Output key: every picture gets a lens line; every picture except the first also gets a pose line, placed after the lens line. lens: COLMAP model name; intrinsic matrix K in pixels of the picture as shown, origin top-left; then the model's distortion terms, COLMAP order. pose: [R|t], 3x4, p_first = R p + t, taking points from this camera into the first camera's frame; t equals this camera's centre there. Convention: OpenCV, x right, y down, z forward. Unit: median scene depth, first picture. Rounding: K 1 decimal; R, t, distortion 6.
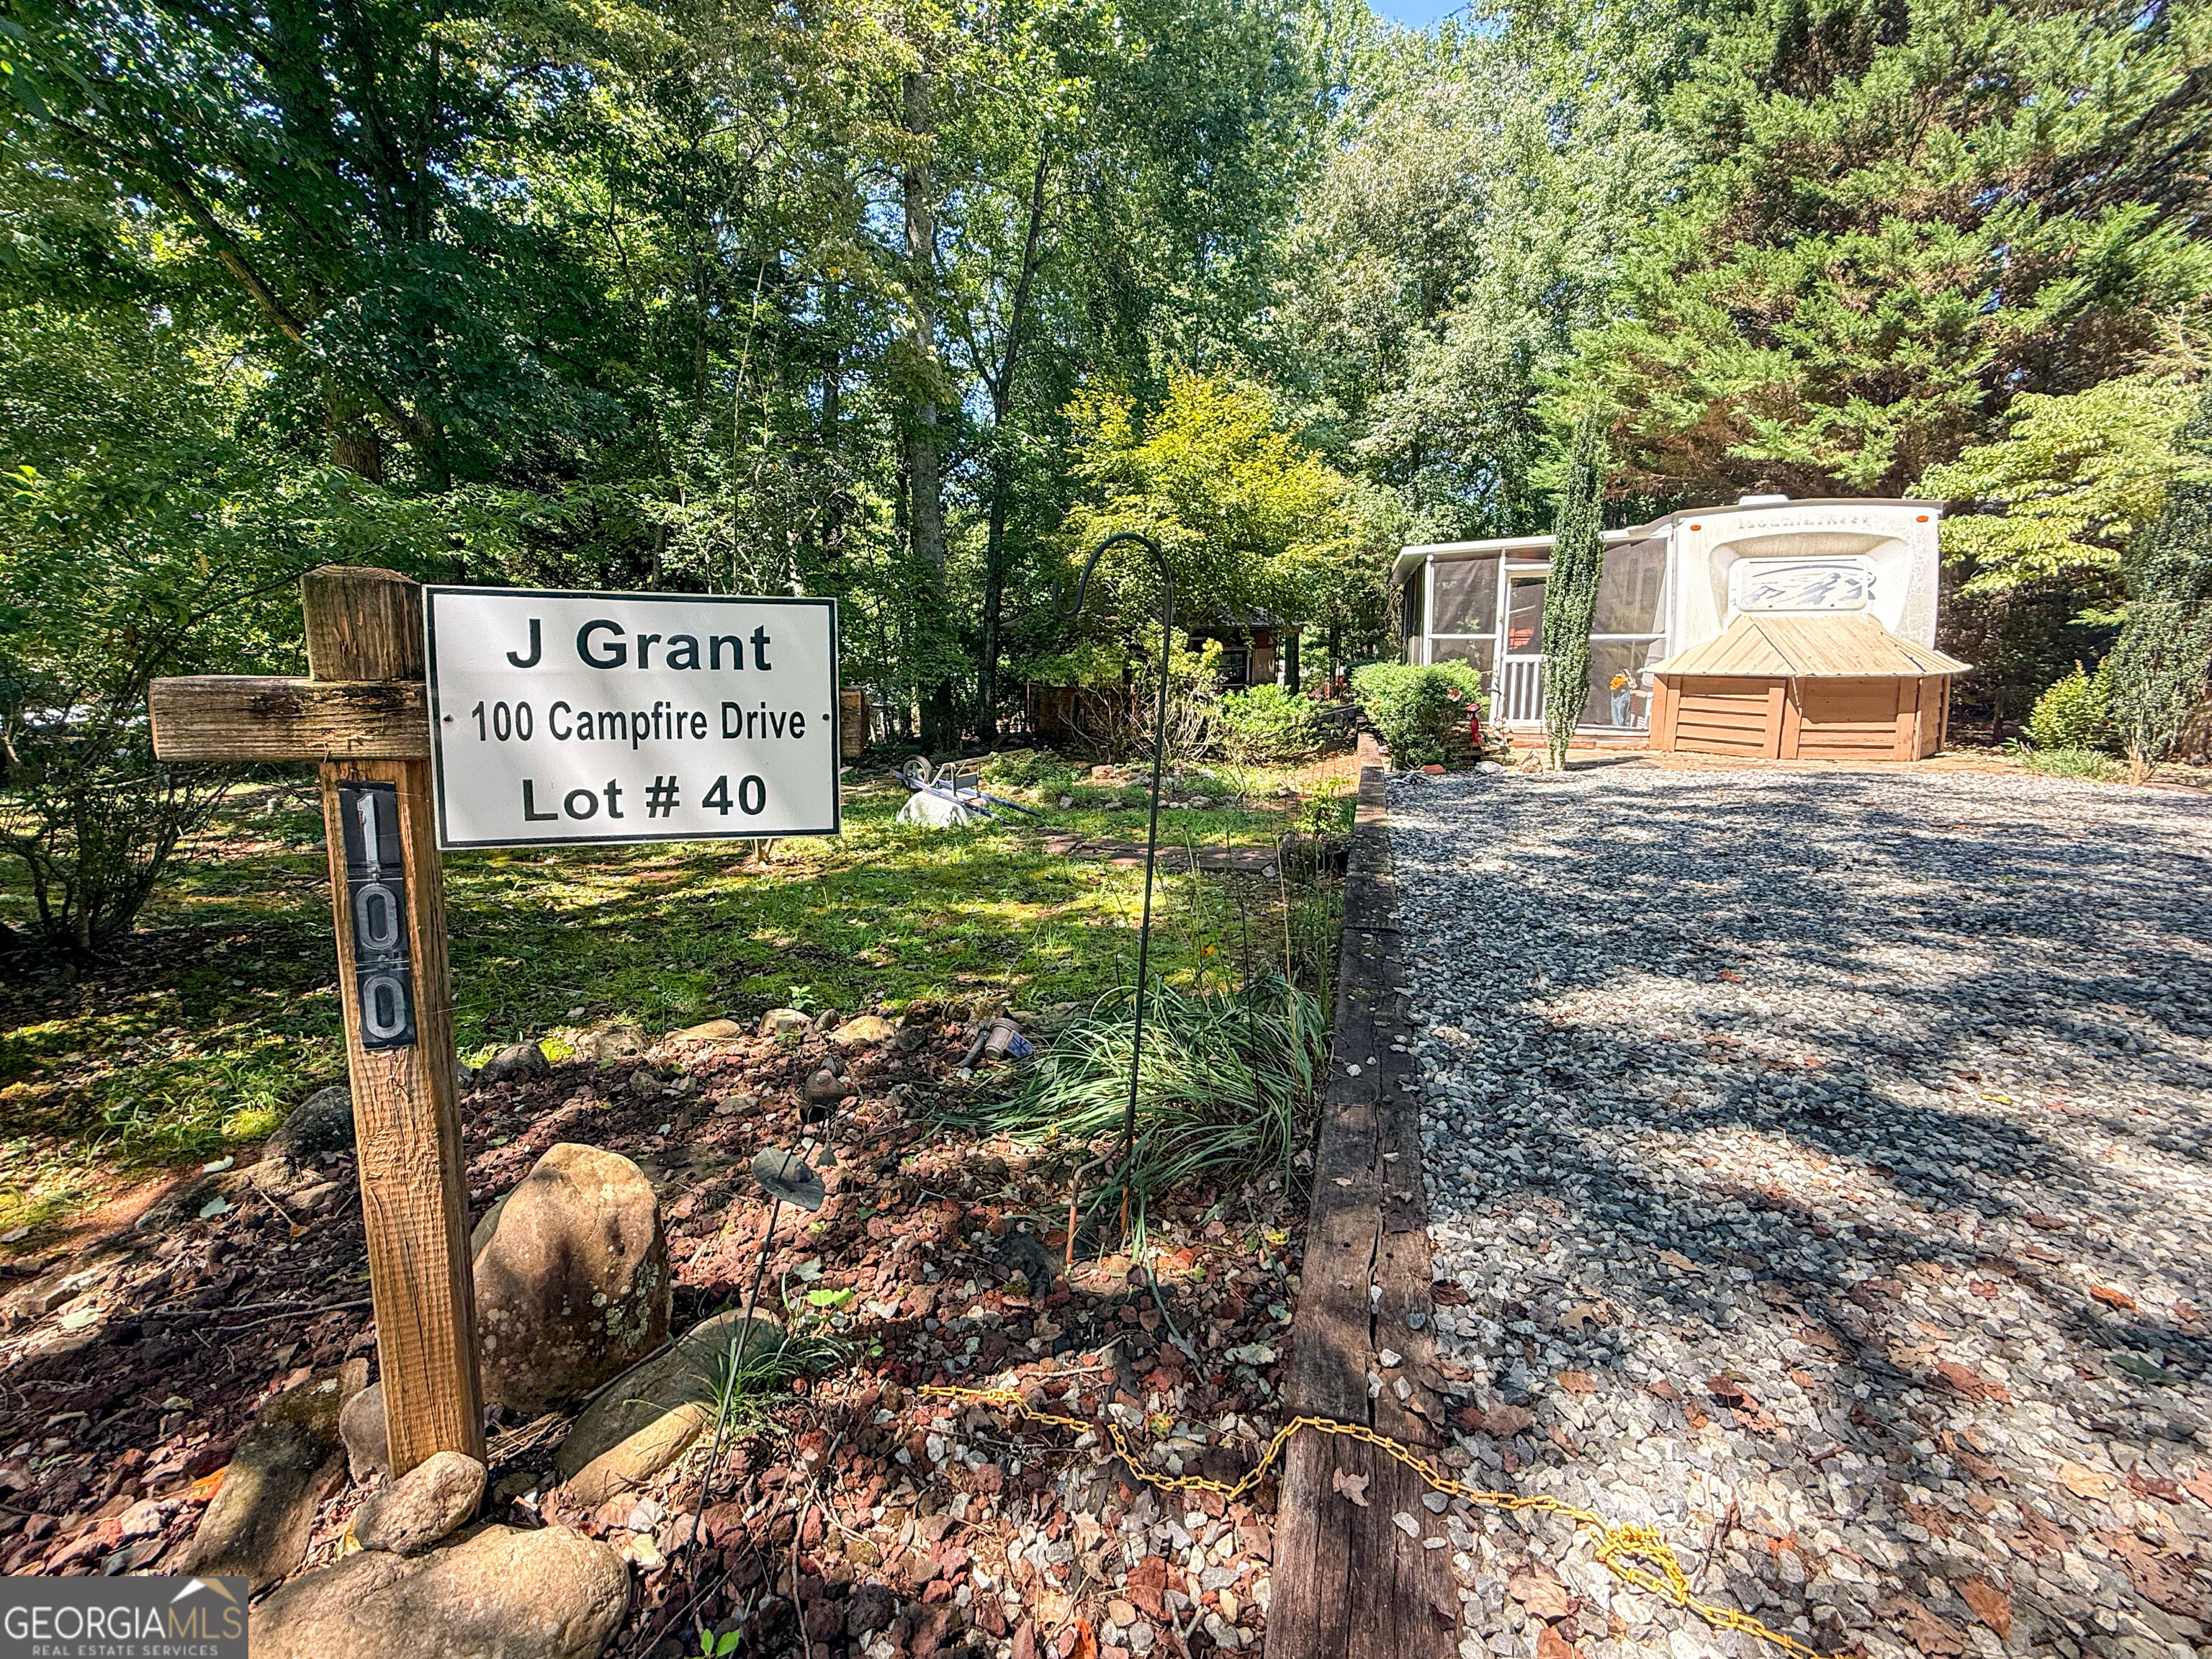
lens RADIAL K [[930.4, 0, 1057.9], [0, 930.4, 768.6], [0, 0, 1]] dist [0.001835, 0.001018]
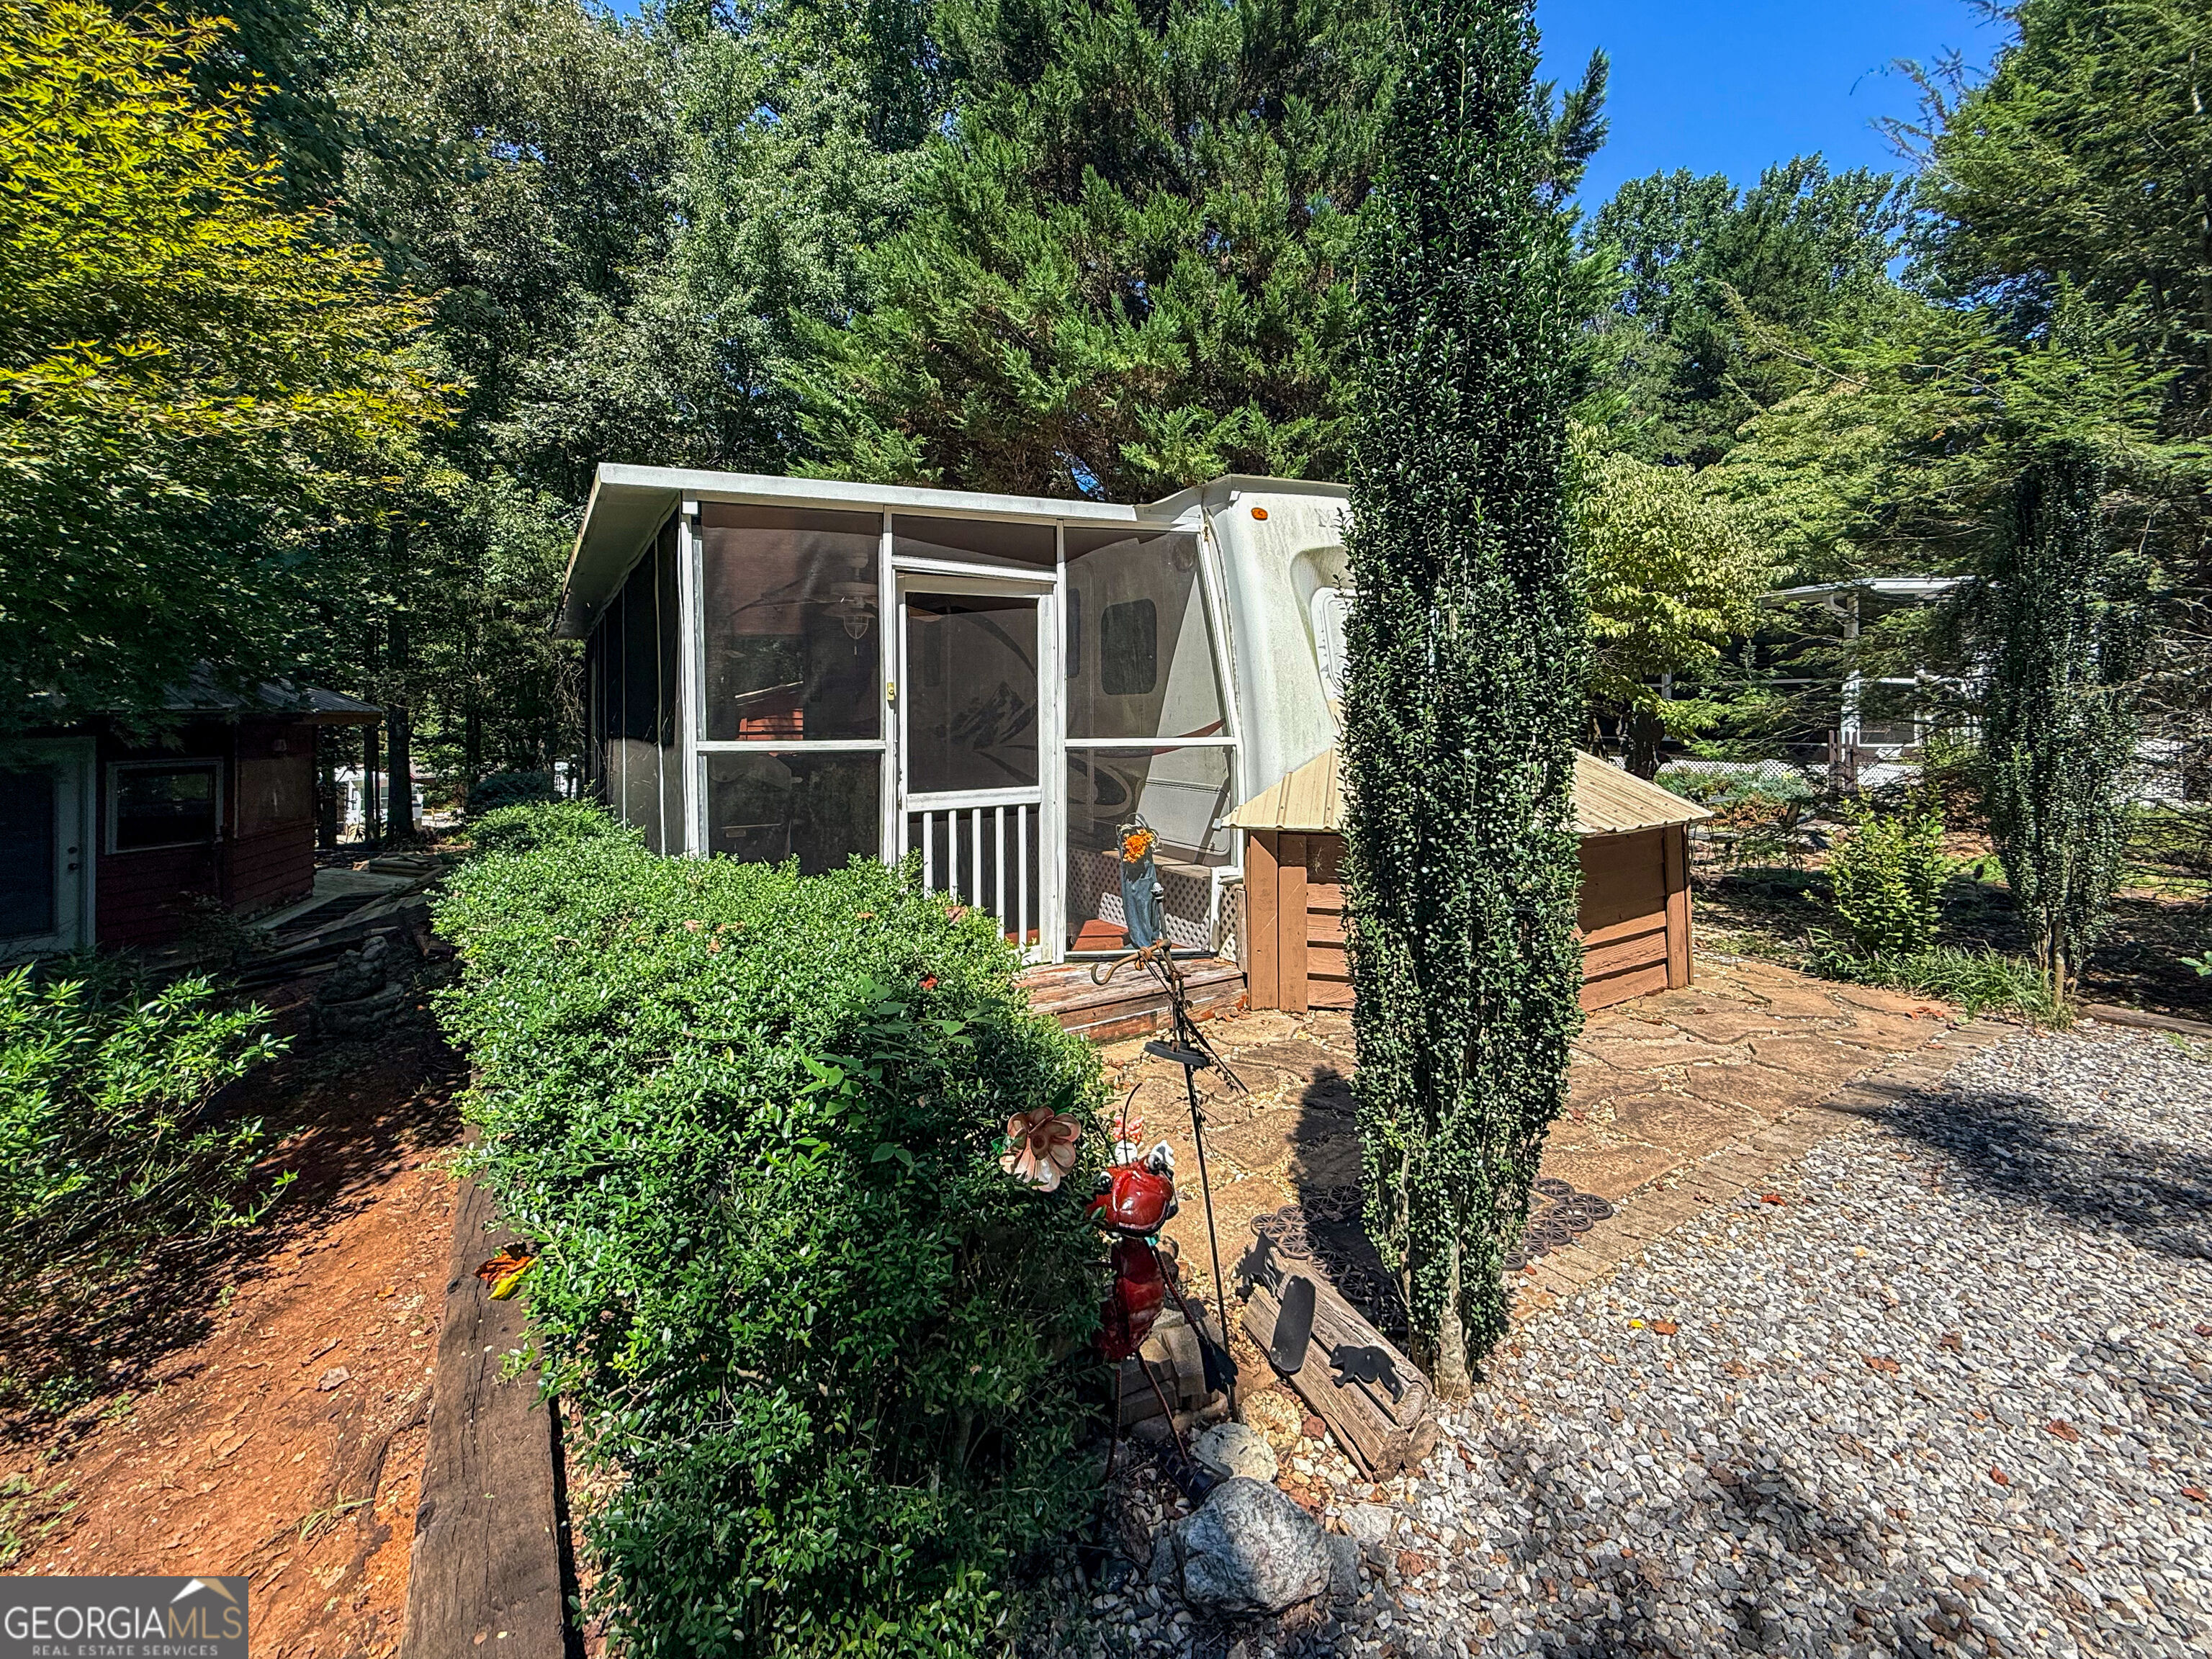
lens RADIAL K [[920.8, 0, 1094.9], [0, 920.8, 704.4], [0, 0, 1]] dist [0.000722, 0.000009]
pose [[0.649350, 0.015398, 0.760334, 0.246286], [0.108400, 0.987712, -0.112580, -0.105968], [-0.752725, 0.155524, 0.639701, 0.690197]]
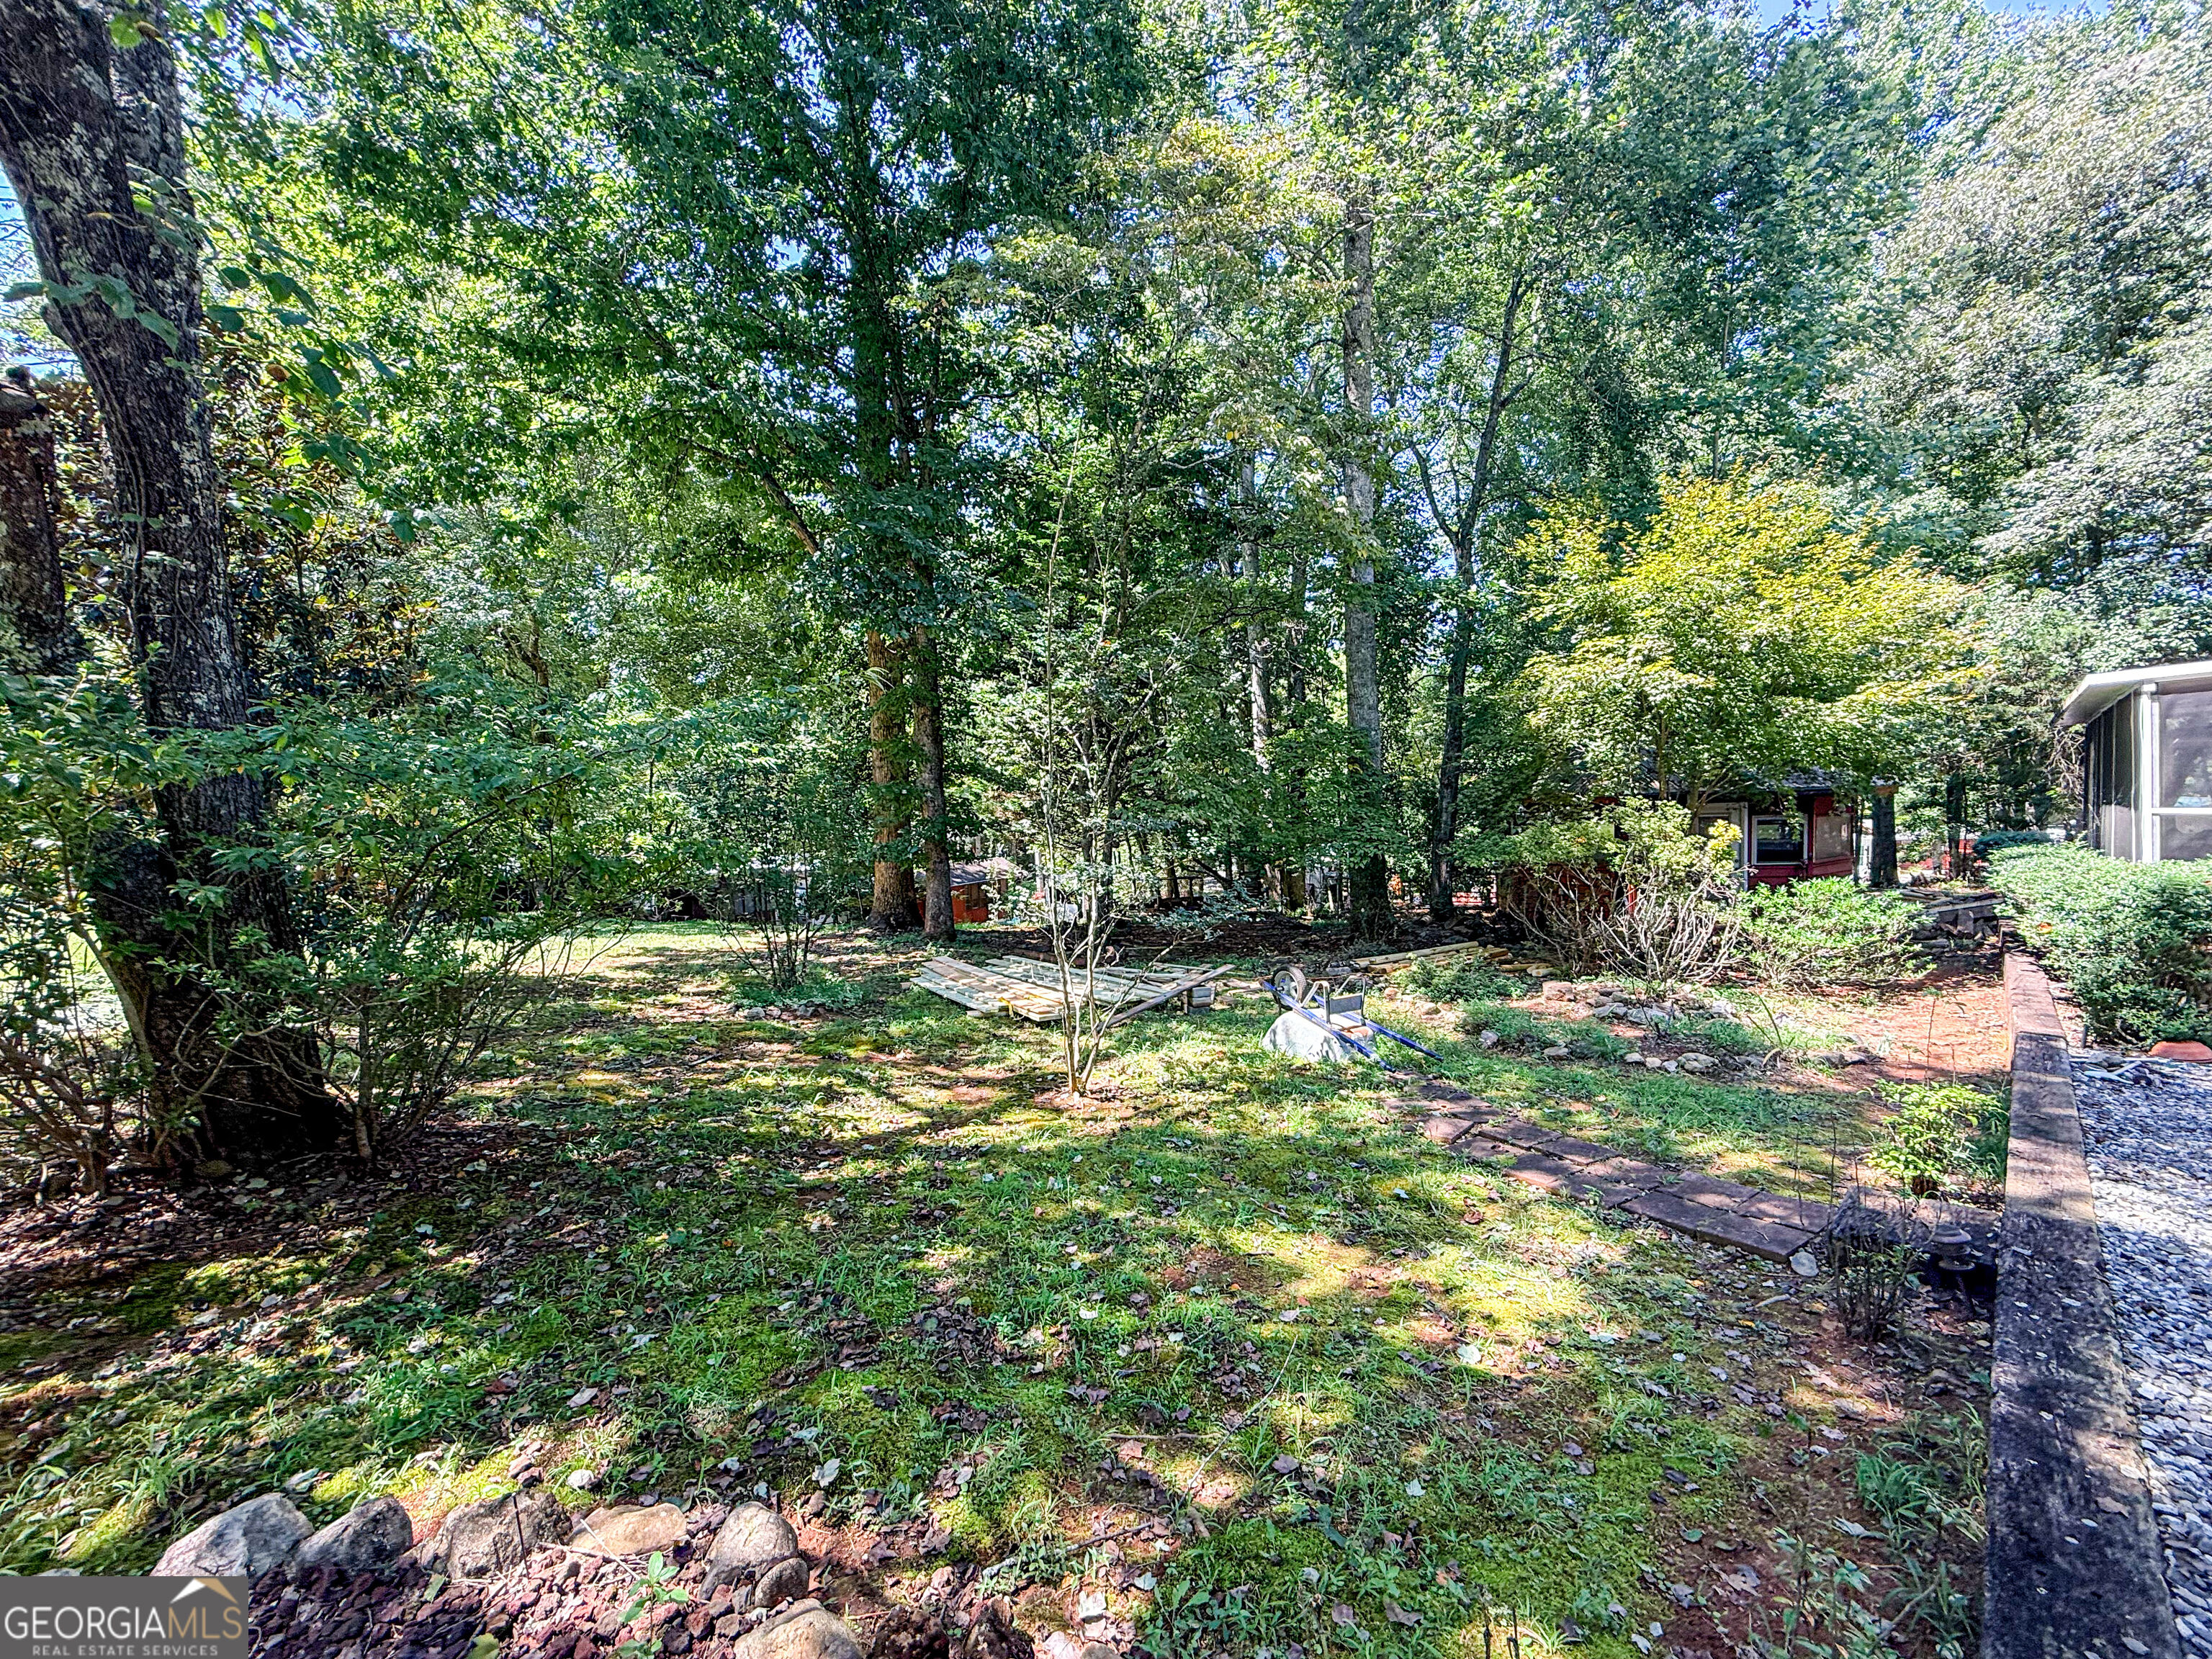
lens RADIAL K [[878.4, 0, 1106.0], [0, 878.4, 829.5], [0, 0, 1]] dist [0.000208, -0.000084]
pose [[0.885619, 0.003717, -0.464397, 0.050961], [-0.050255, 0.994863, -0.087876, -0.043463], [0.461685, 0.101163, 0.881256, 0.159695]]
